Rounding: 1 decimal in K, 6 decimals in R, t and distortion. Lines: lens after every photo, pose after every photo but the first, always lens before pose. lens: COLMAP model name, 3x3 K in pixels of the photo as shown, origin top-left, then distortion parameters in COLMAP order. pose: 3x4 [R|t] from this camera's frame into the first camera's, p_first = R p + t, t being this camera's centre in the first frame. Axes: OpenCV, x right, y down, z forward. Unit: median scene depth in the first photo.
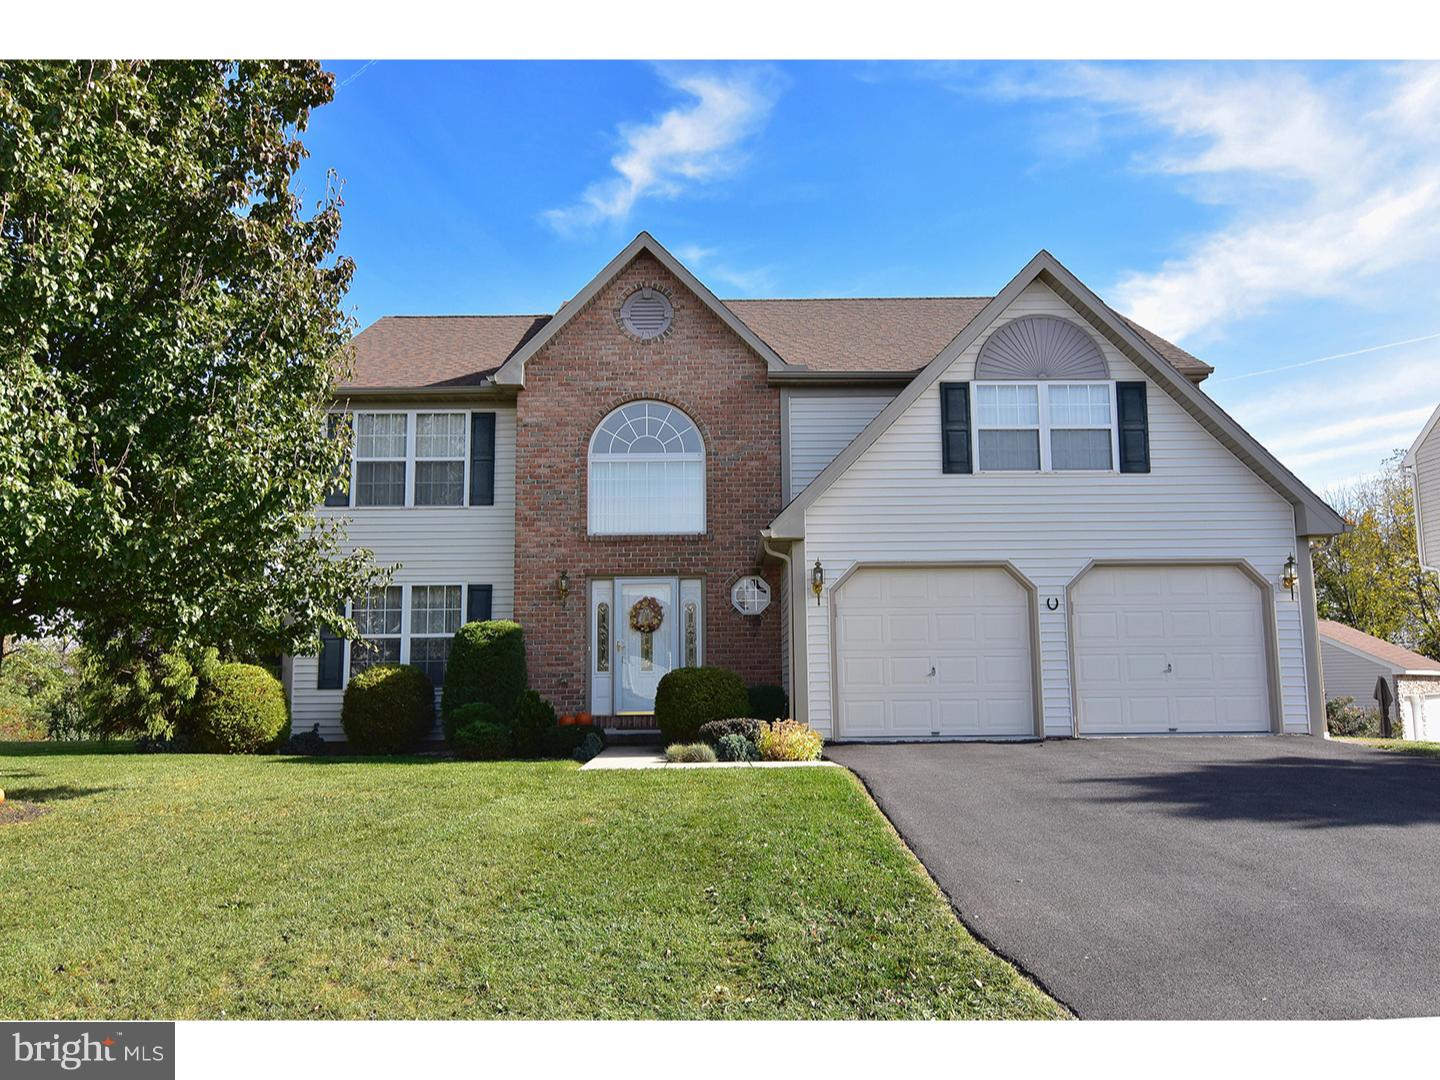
lens RADIAL K [[1110.3, 0, 720.0], [0, 1110.3, 540.0], [0, 0, 1]] dist [0.057799, 0.000738]
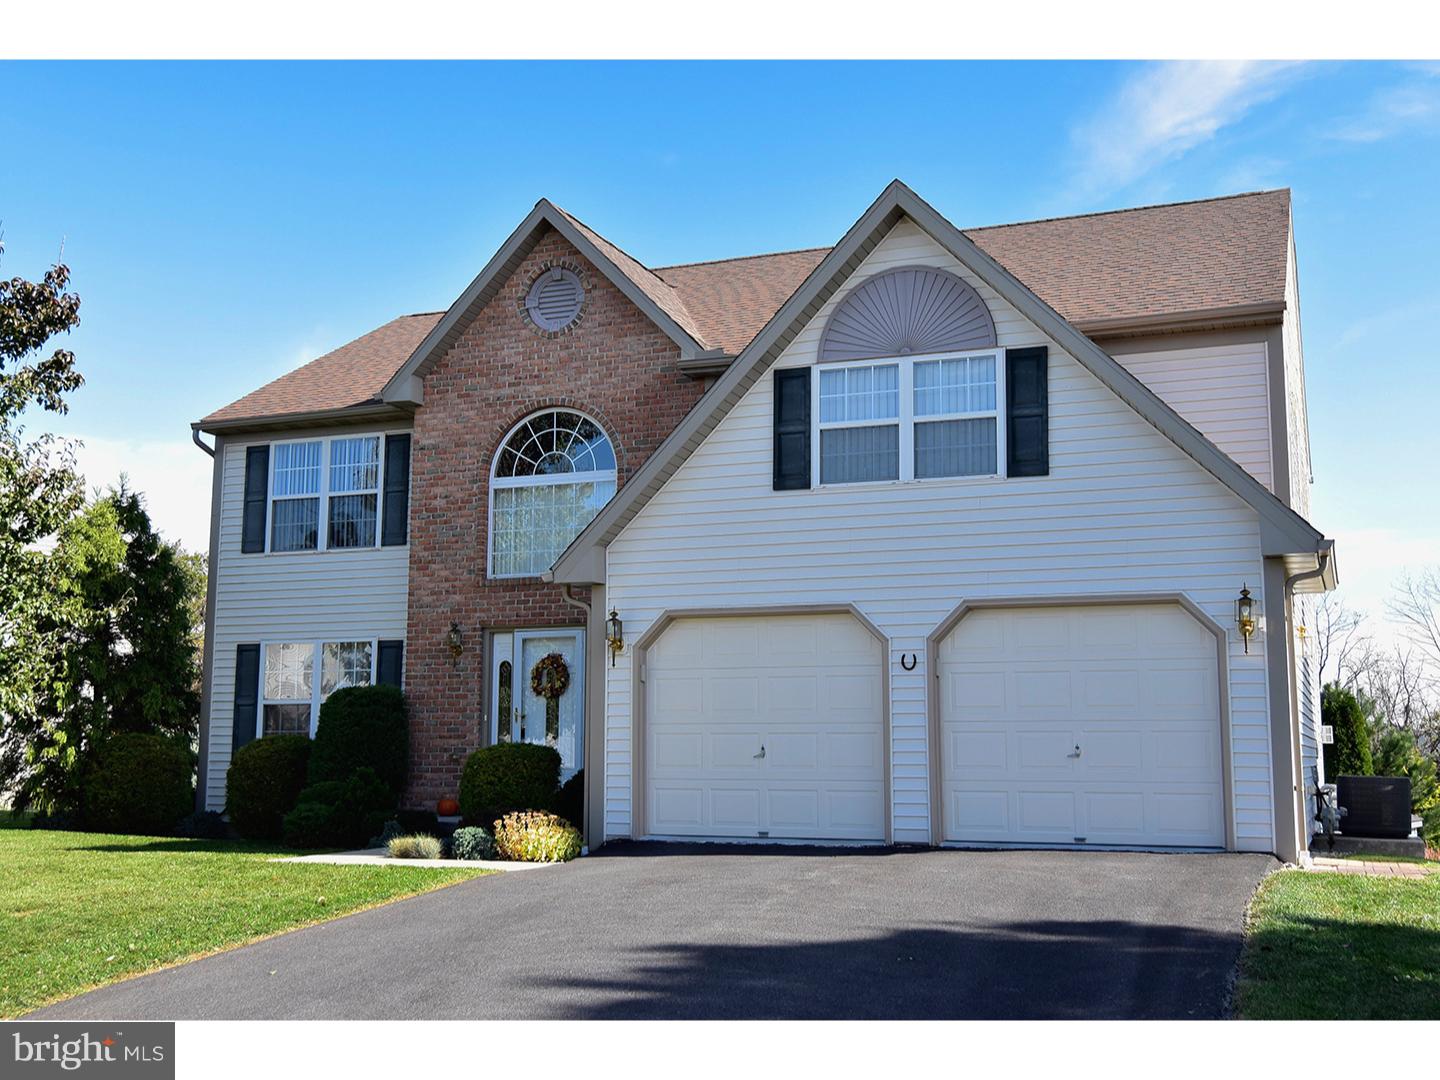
lens RADIAL K [[1572.4, 0, 720.0], [0, 1572.4, 540.0], [0, 0, 1]] dist [0.085301, -0.001150]
pose [[0.921779, -0.037589, -0.385890, 0.568236], [0.034853, 0.999293, -0.014087, -0.012095], [0.386146, -0.000465, 0.922437, -0.002249]]
